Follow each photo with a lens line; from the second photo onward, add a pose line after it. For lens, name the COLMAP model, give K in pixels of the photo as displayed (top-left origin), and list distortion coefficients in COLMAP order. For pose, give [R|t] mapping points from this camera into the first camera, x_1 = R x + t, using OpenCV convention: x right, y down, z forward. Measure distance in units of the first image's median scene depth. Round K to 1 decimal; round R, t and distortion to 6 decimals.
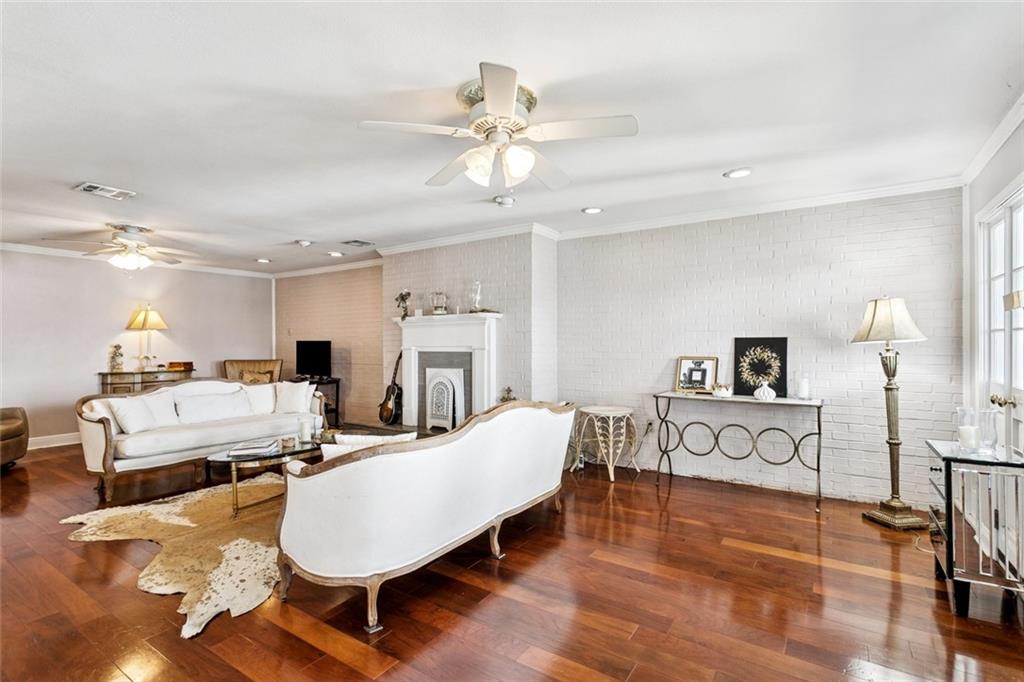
lens RADIAL K [[499.2, 0, 504.1], [0, 499.2, 339.5], [0, 0, 1]] dist [0.005029, 0.004405]
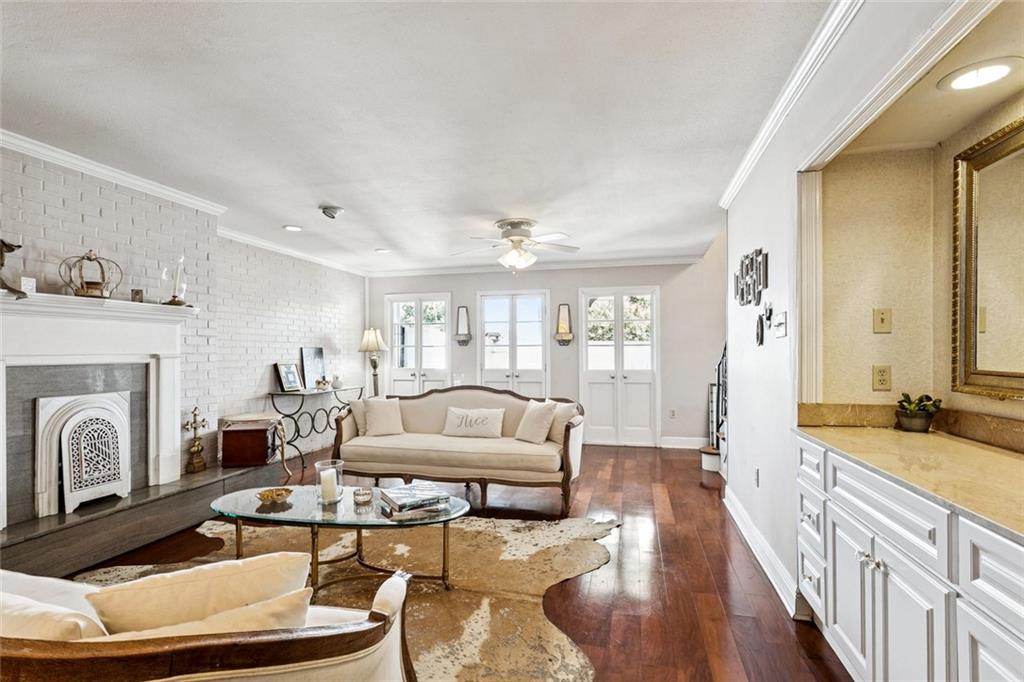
lens RADIAL K [[499.2, 0, 507.2], [0, 499.2, 348.8], [0, 0, 1]] dist [0.005029, 0.004405]
pose [[-0.351821, 0.015523, 0.935939, -1.267530], [0.002260, 0.999874, -0.015734, 0.026934], [-0.936065, -0.003421, -0.351811, 1.196669]]
